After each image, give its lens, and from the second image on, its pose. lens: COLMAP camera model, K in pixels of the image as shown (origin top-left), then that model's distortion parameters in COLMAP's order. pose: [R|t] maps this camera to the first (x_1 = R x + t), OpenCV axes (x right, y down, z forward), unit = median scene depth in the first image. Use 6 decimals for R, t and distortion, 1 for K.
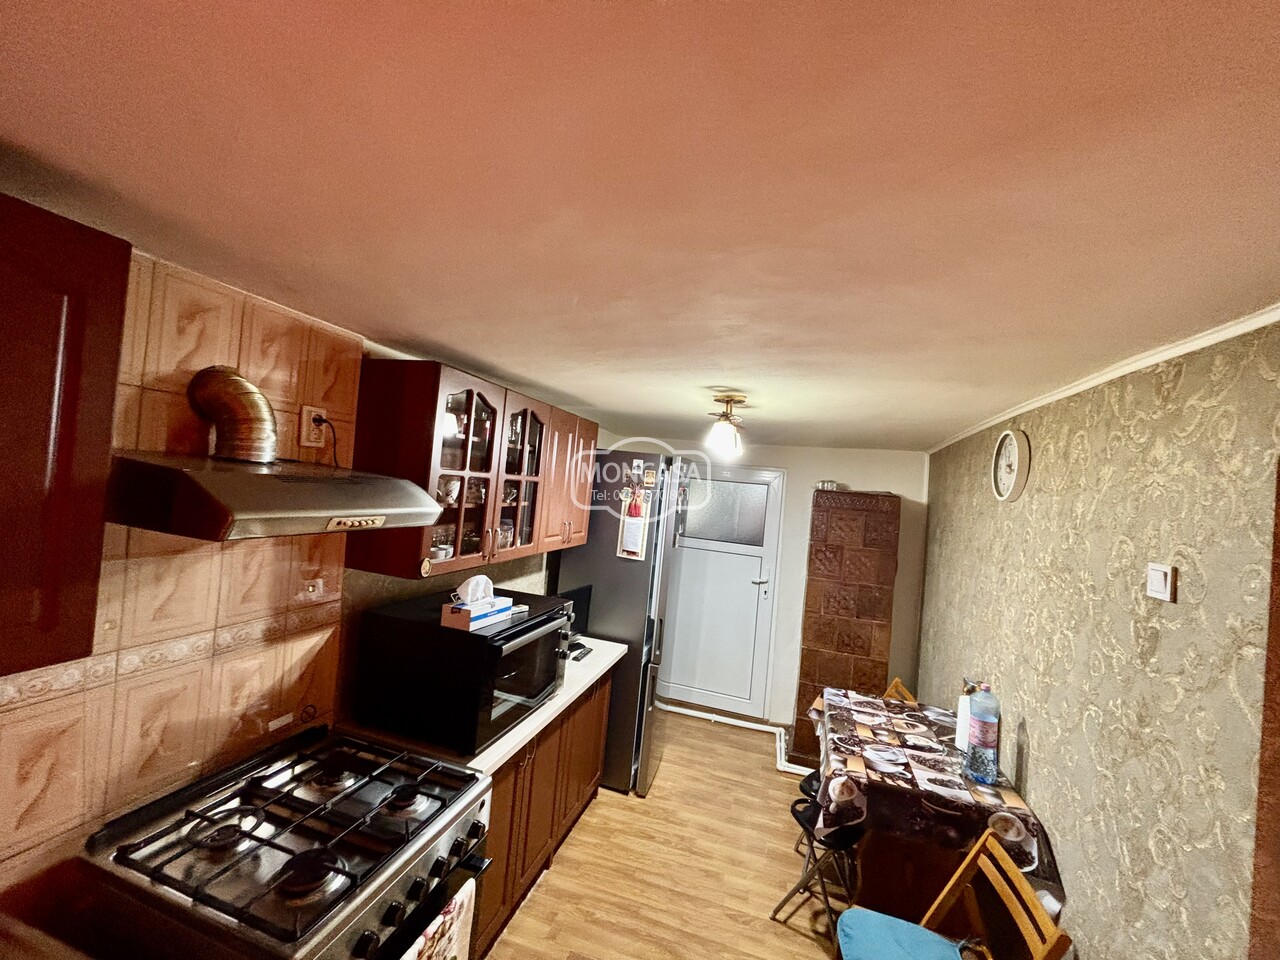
lens RADIAL K [[515.1, 0, 645.5], [0, 515.1, 479.3], [0, 0, 1]] dist [0.001151, 0.000111]
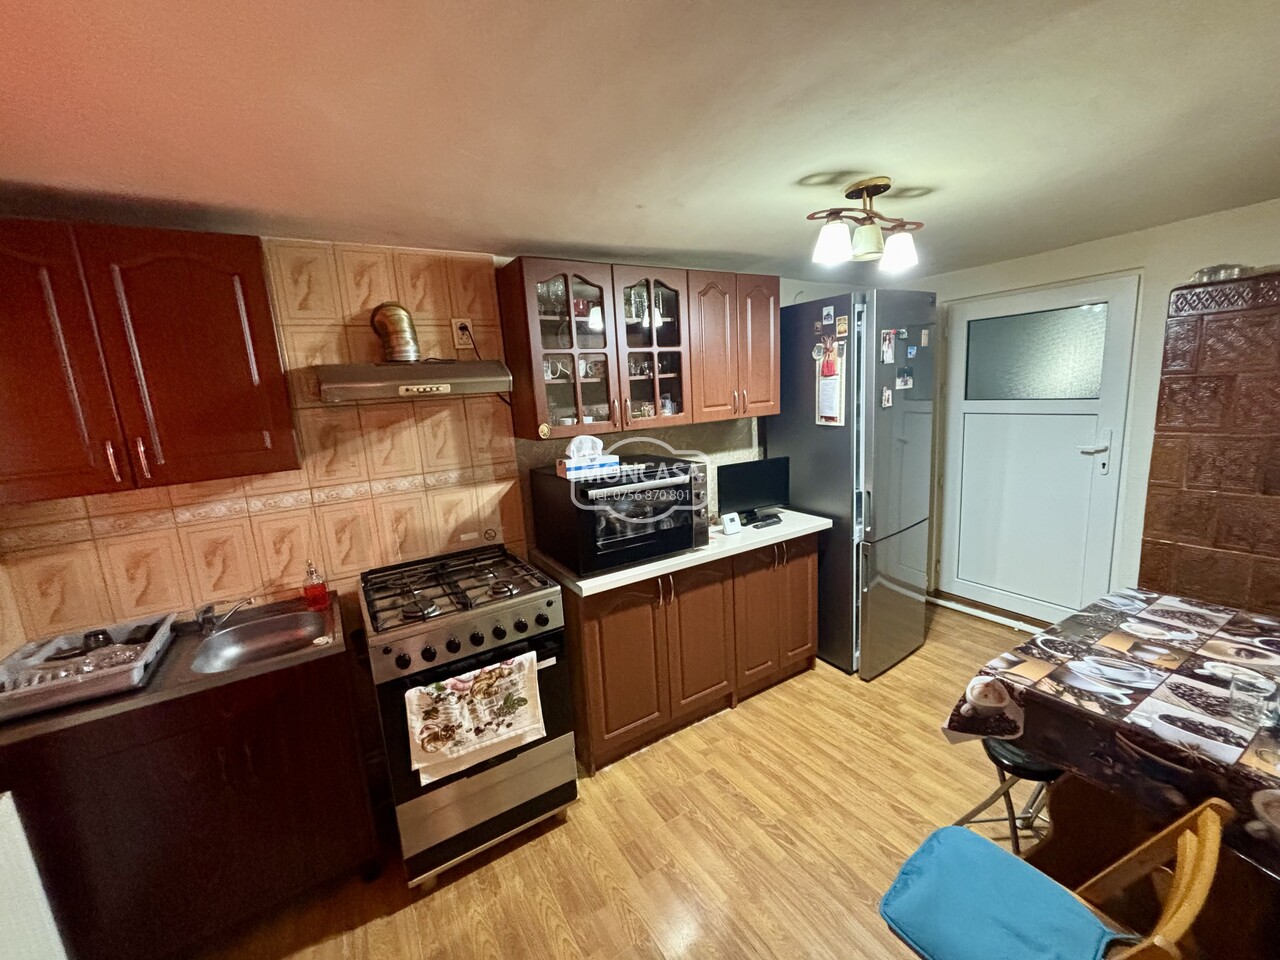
lens RADIAL K [[515.1, 0, 642.4], [0, 515.1, 479.3], [0, 0, 1]] dist [0.001151, 0.000111]
pose [[0.738623, -0.024420, -0.673676, 0.463161], [0.140695, 0.982920, 0.118629, 0.137027], [0.659273, -0.182405, 0.729444, 0.183979]]
